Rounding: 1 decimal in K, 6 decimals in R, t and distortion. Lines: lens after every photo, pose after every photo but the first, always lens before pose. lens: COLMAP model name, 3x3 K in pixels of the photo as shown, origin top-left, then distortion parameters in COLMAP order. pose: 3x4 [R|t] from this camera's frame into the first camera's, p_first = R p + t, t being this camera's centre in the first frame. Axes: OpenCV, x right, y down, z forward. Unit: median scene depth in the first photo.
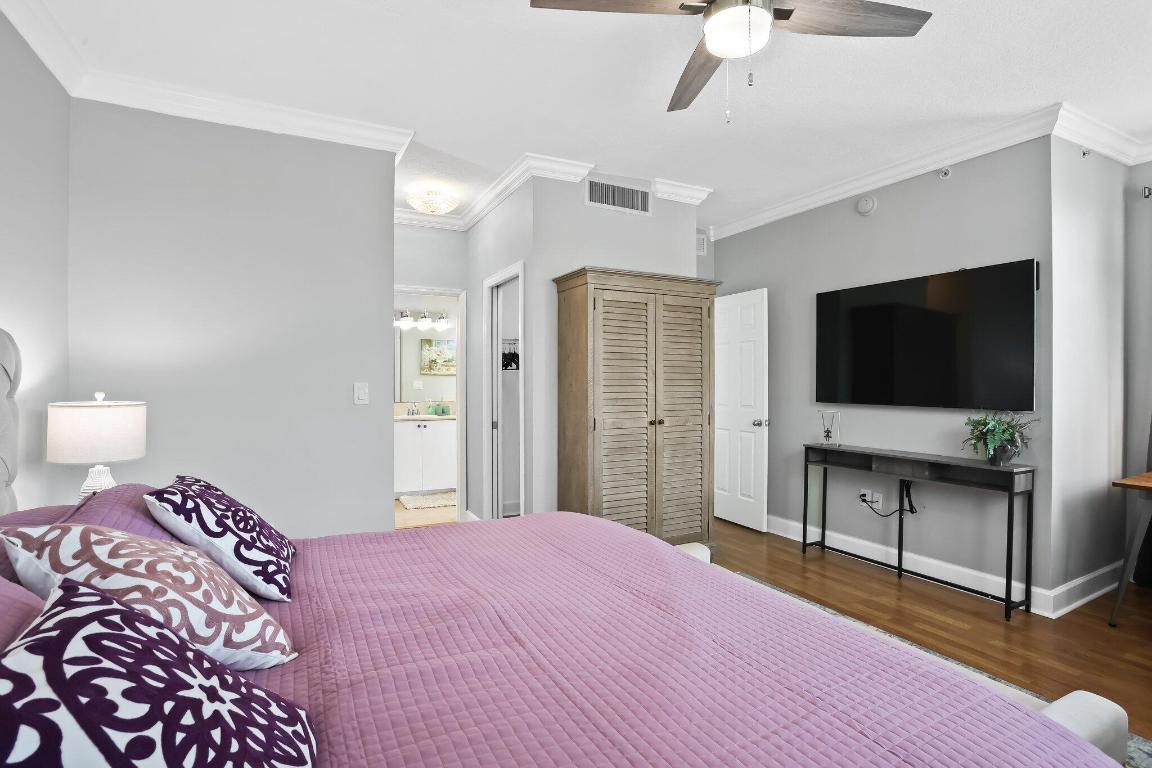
lens RADIAL K [[575.1, 0, 576.2], [0, 575.1, 386.4], [0, 0, 1]] dist [-0.030399, 0.000484]
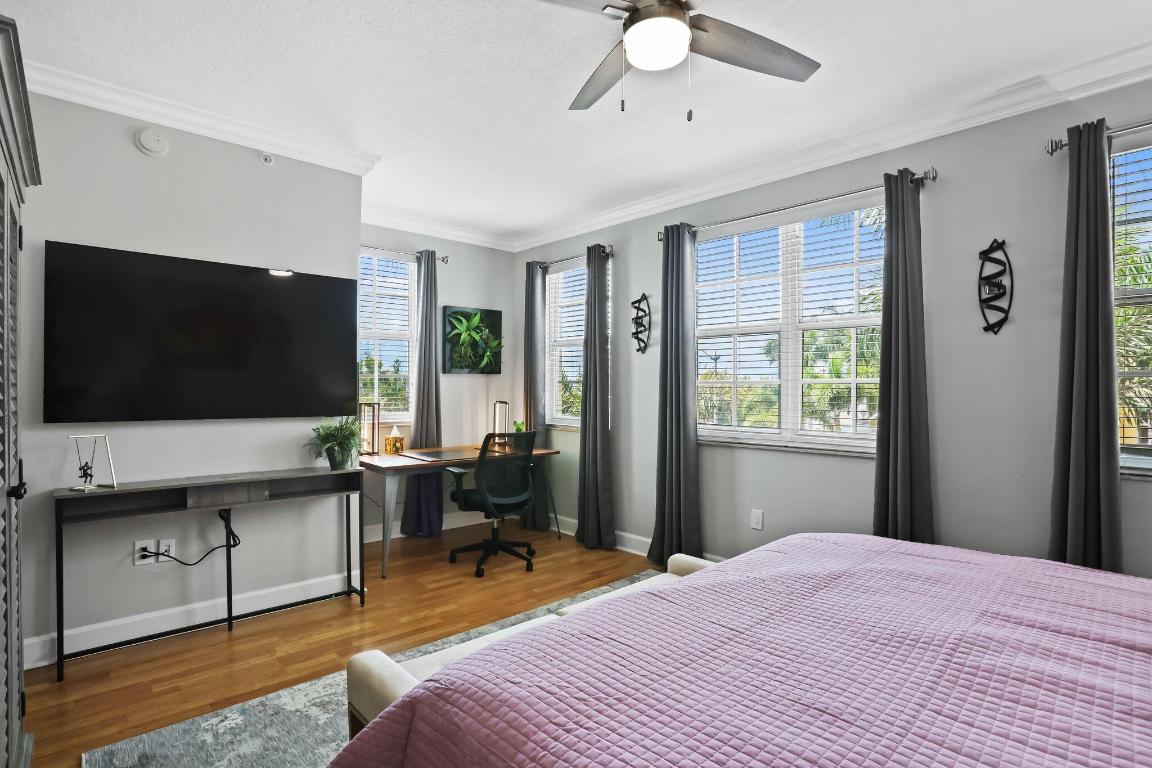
lens RADIAL K [[575.1, 0, 576.2], [0, 575.1, 386.4], [0, 0, 1]] dist [-0.030399, 0.000484]
pose [[-0.280078, 0.000838, 0.959977, -0.359654], [-0.000664, 0.999999, -0.001067, -0.011789], [-0.959977, -0.000937, -0.280077, 0.773994]]
